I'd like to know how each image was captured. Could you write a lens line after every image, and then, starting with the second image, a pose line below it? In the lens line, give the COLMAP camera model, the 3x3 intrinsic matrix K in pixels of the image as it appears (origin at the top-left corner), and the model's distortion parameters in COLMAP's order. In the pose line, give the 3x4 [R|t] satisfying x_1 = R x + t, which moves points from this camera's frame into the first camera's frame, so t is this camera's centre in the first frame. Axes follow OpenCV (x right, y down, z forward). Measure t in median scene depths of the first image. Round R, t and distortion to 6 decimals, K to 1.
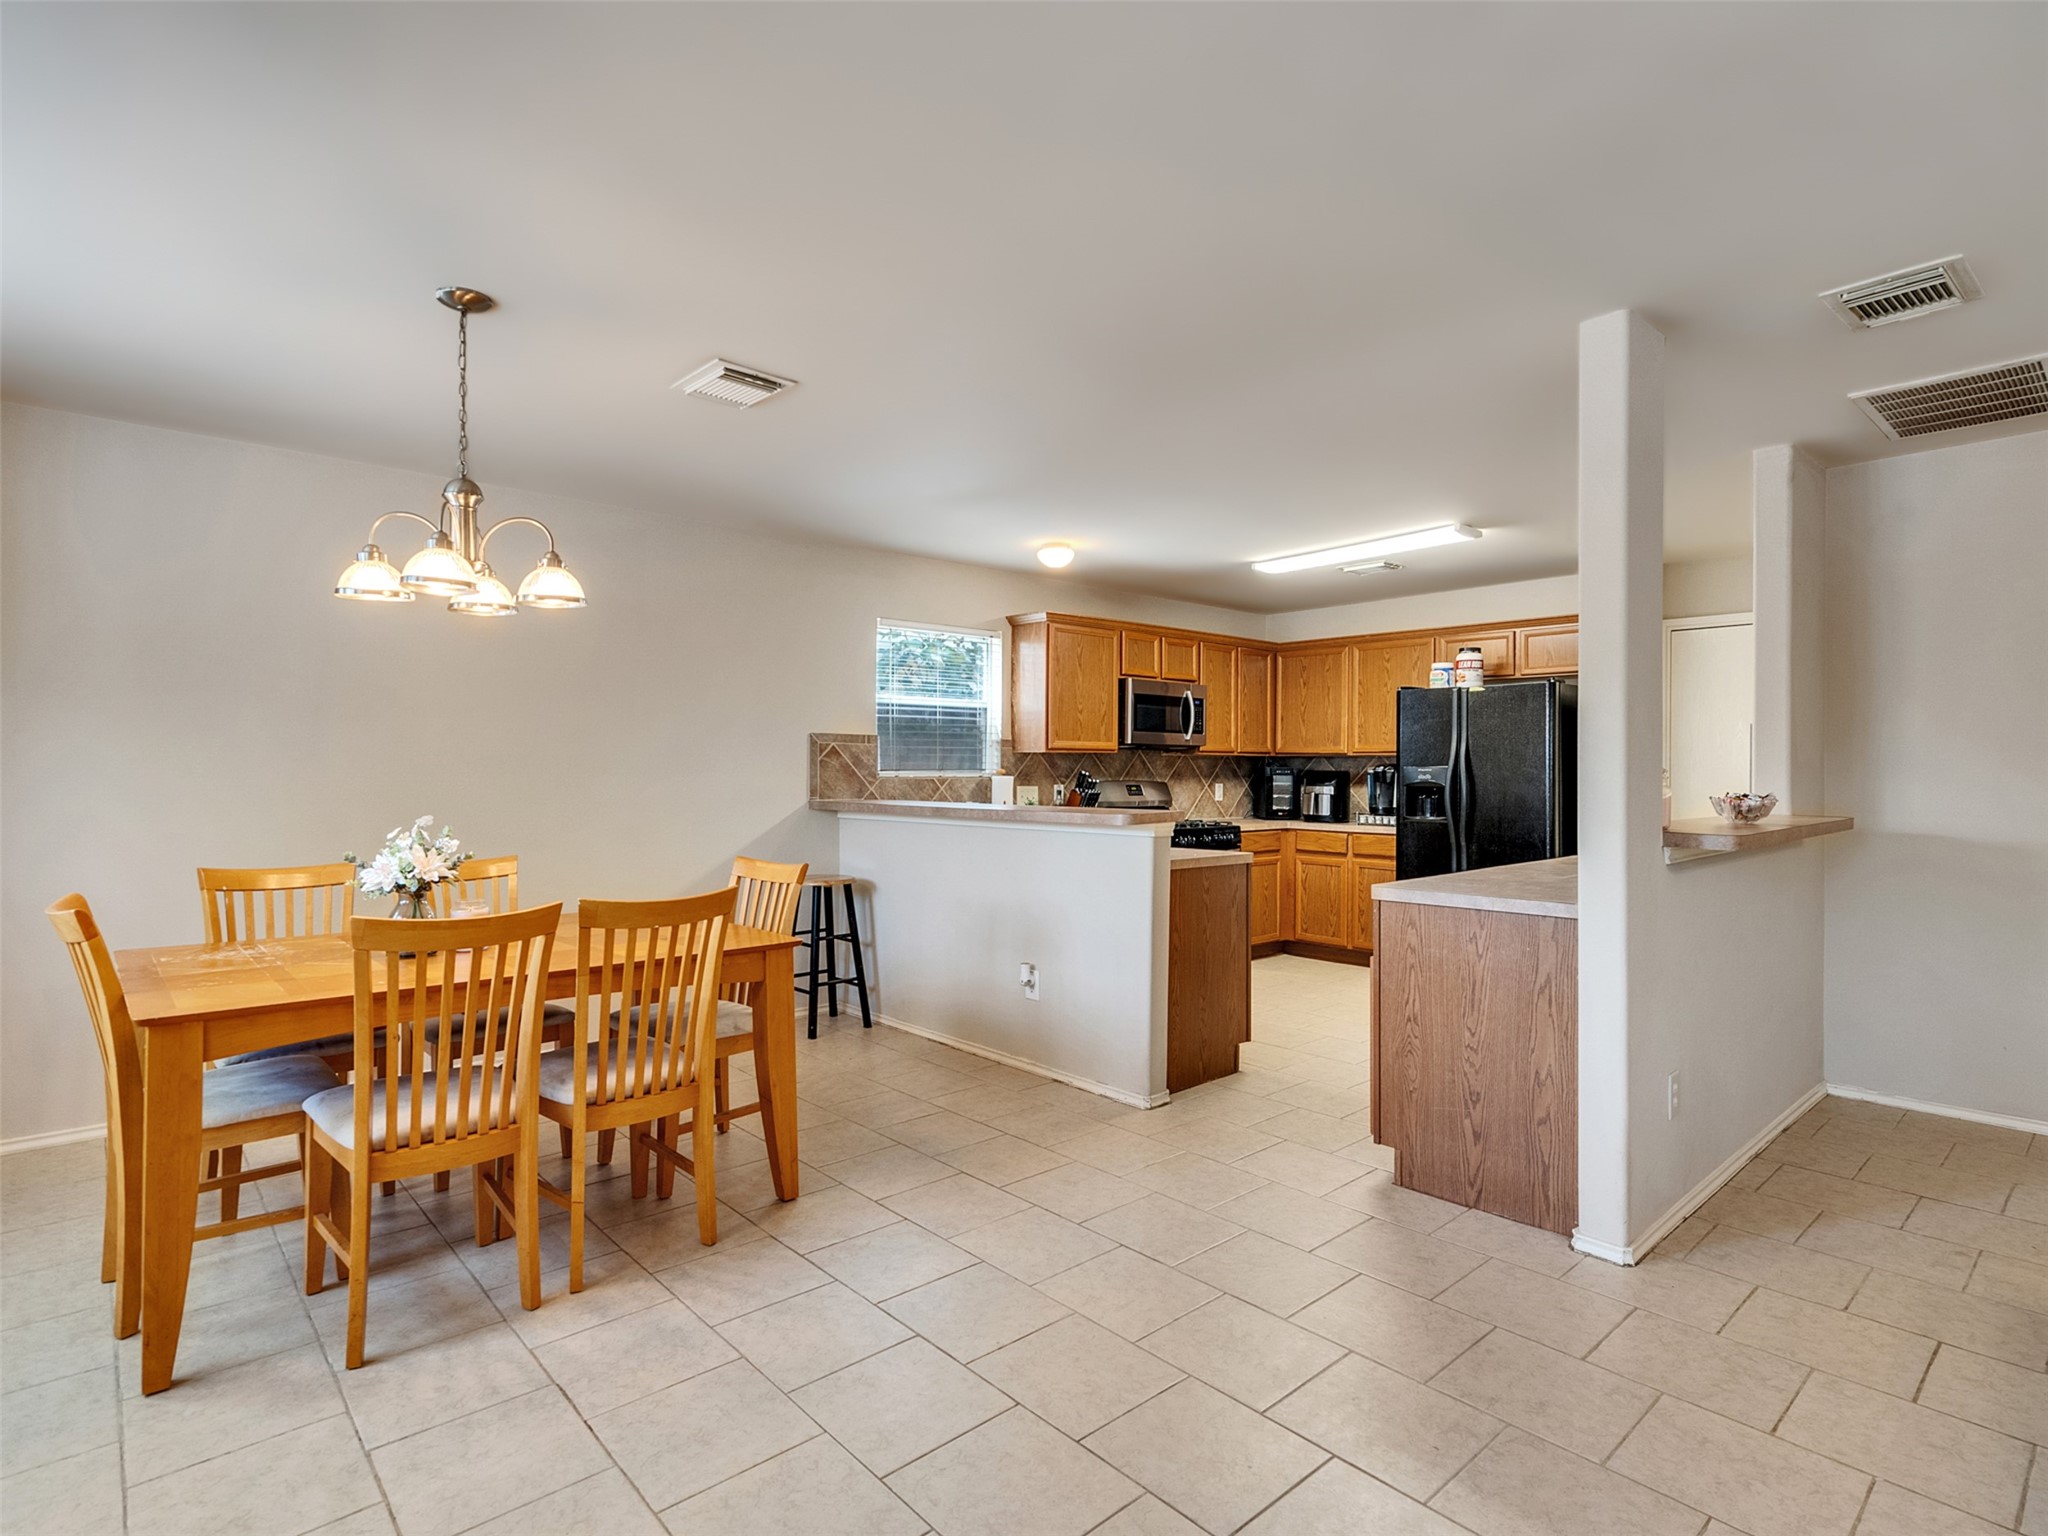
lens RADIAL K [[1046.5, 0, 1017.3], [0, 1046.5, 765.7], [0, 0, 1]] dist [-0.002652, -0.000058]
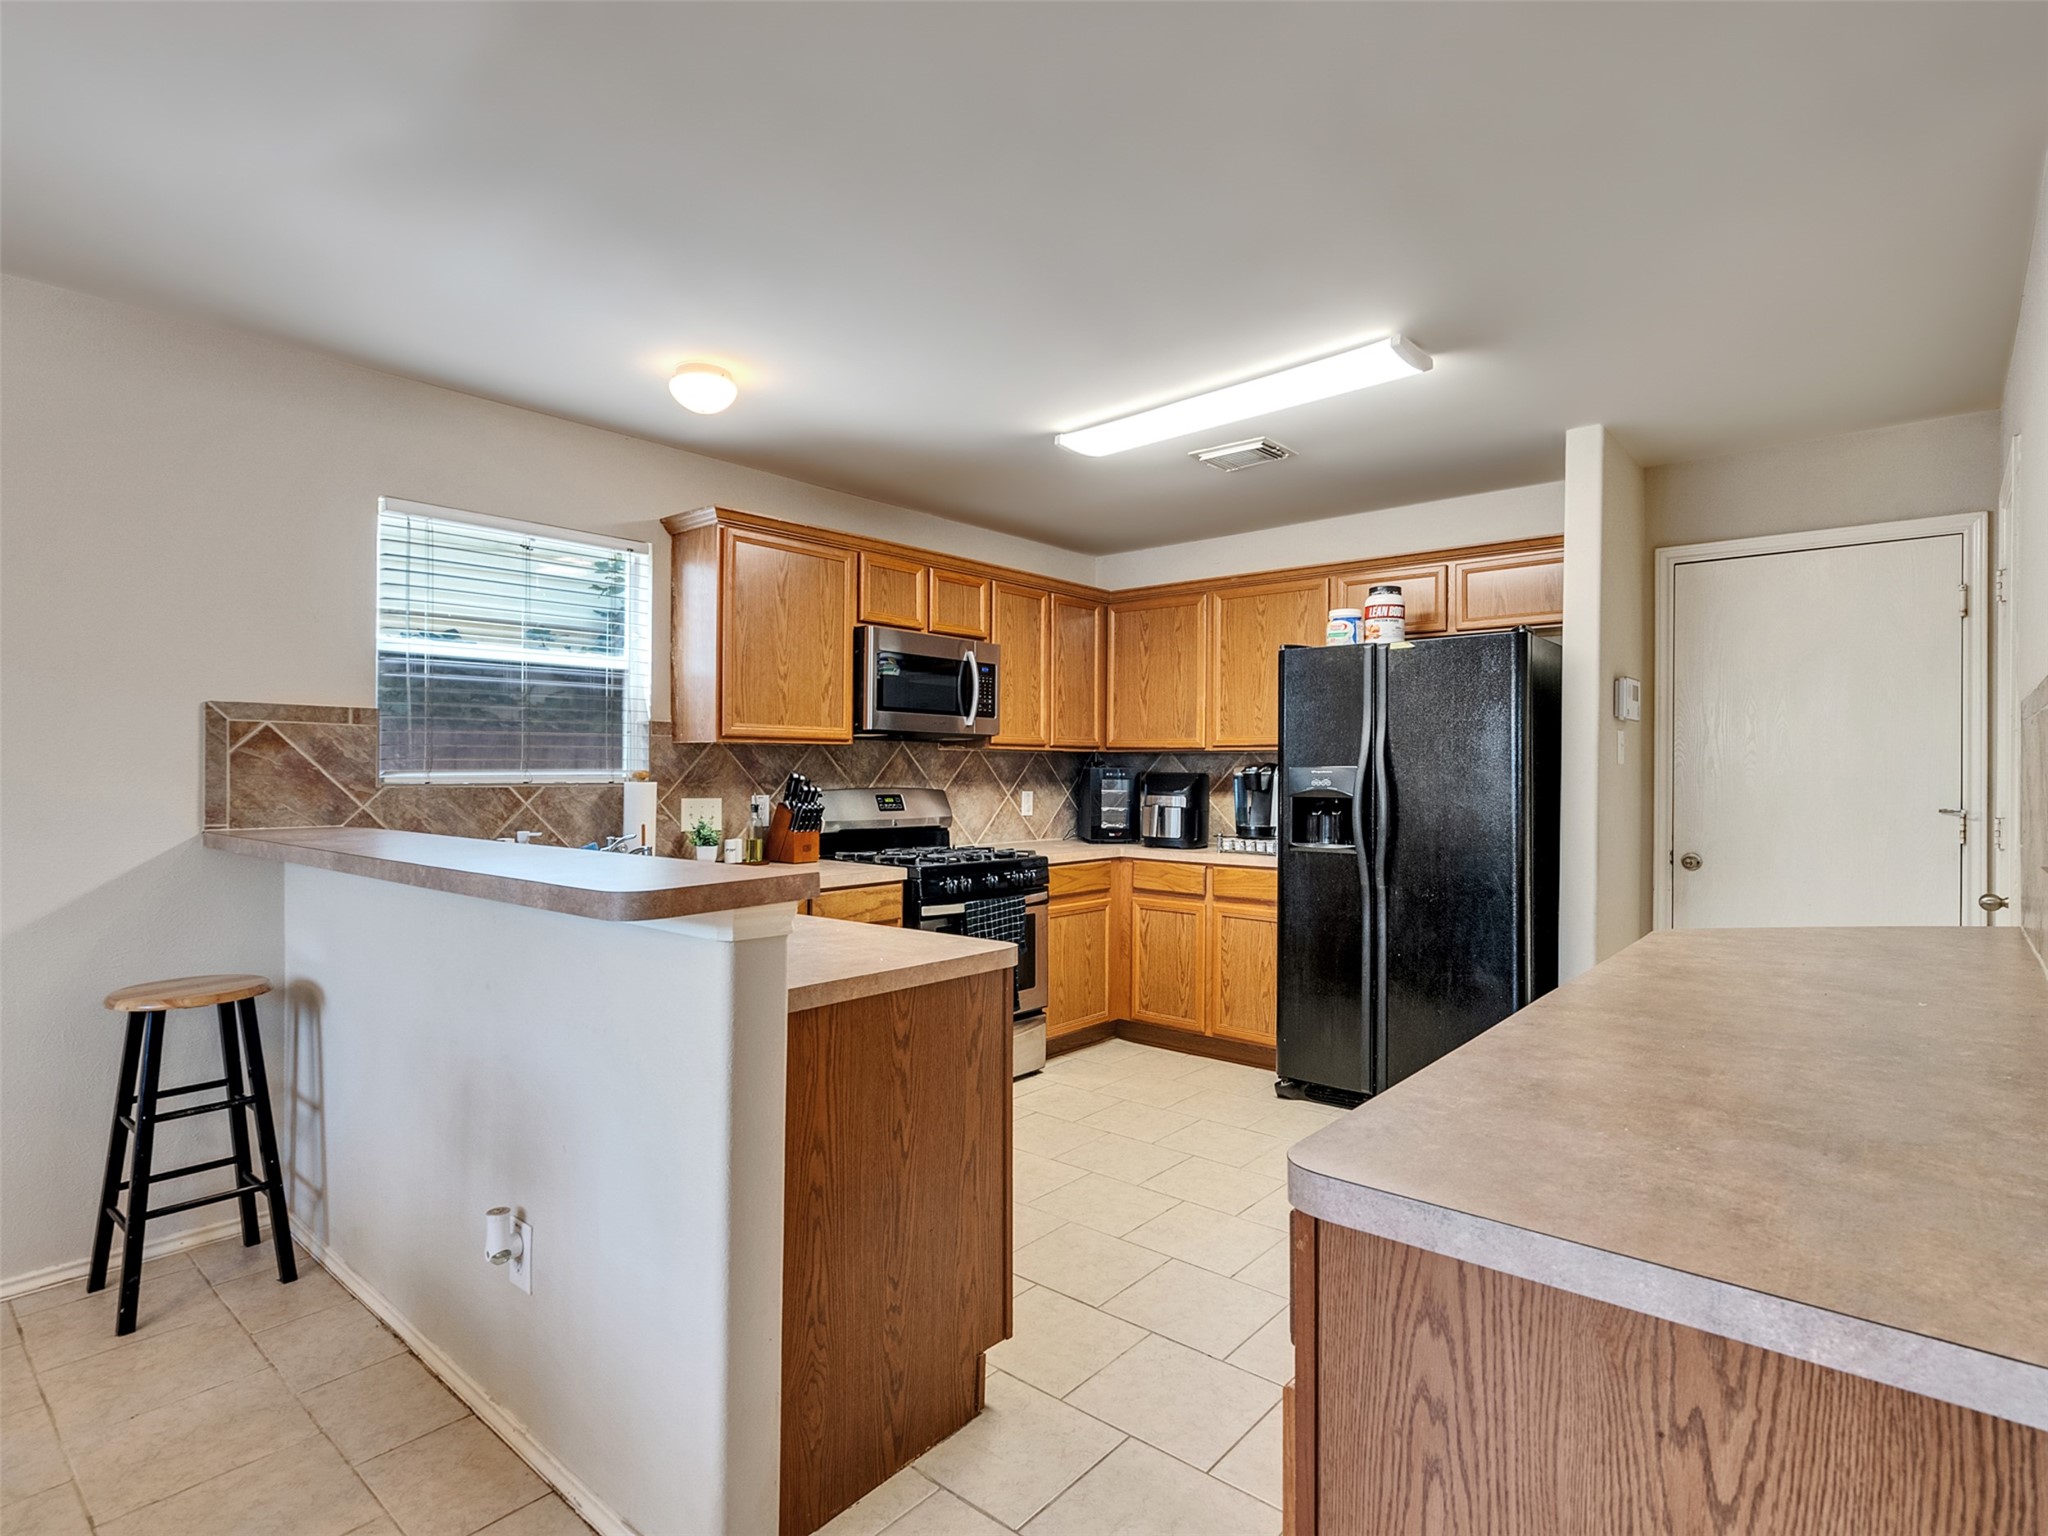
lens RADIAL K [[1046.5, 0, 1017.3], [0, 1046.5, 765.7], [0, 0, 1]] dist [-0.002652, -0.000058]
pose [[0.991668, 0.000799, 0.128819, 0.109906], [-0.000667, 0.999999, -0.001066, 0.001036], [-0.128820, 0.000971, 0.991668, 0.351626]]
